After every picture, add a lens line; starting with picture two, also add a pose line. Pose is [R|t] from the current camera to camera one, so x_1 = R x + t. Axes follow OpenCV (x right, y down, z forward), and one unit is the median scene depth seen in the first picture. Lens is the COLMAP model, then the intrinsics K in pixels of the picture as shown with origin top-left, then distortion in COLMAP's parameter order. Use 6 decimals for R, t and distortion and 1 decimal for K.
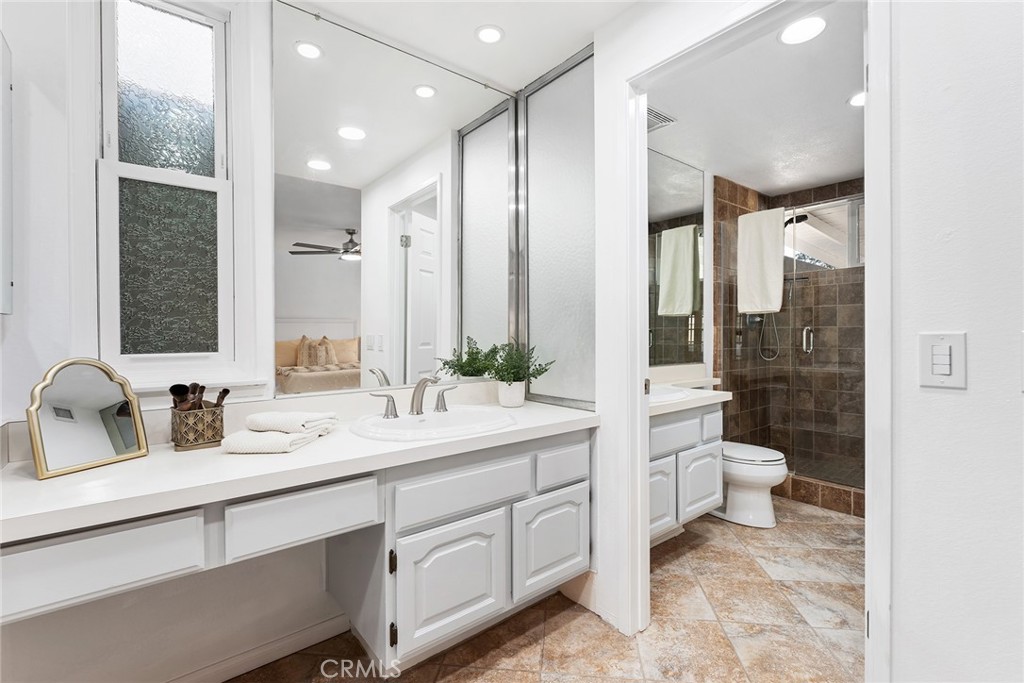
lens RADIAL K [[457.9, 0, 516.2], [0, 457.9, 338.8], [0, 0, 1]] dist [-0.001264, -0.001030]
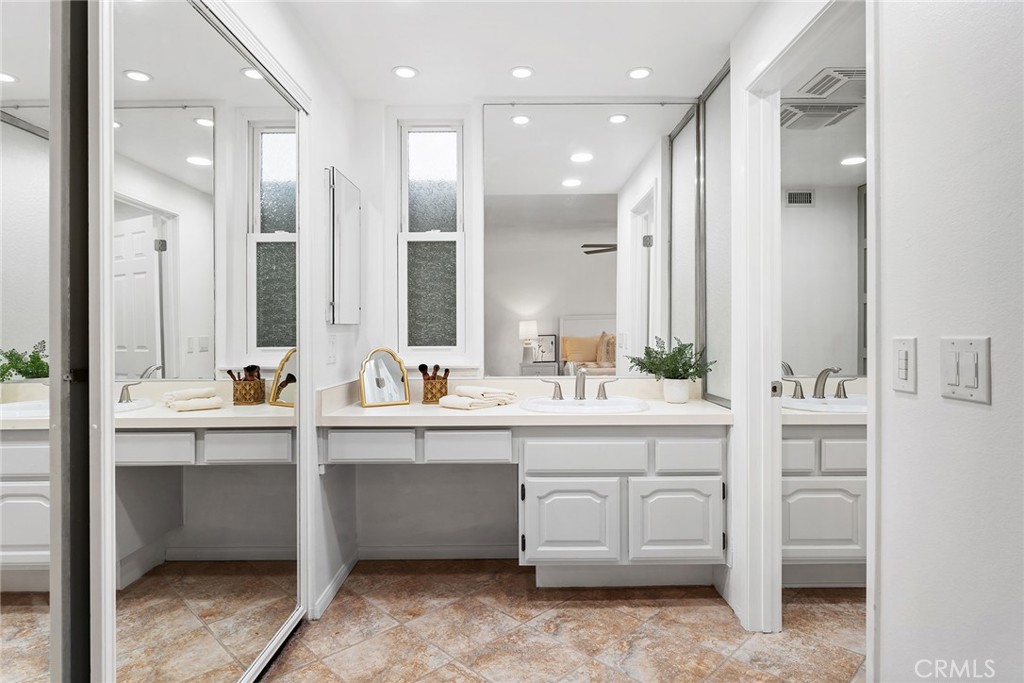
lens RADIAL K [[566.1, 0, 517.0], [0, 566.1, 330.8], [0, 0, 1]] dist [0.000922, 0.001202]
pose [[0.777823, -0.000269, -0.628483, 0.698869], [-0.004256, 0.999975, -0.005696, -0.012140], [0.628469, 0.007105, 0.777802, -0.341732]]
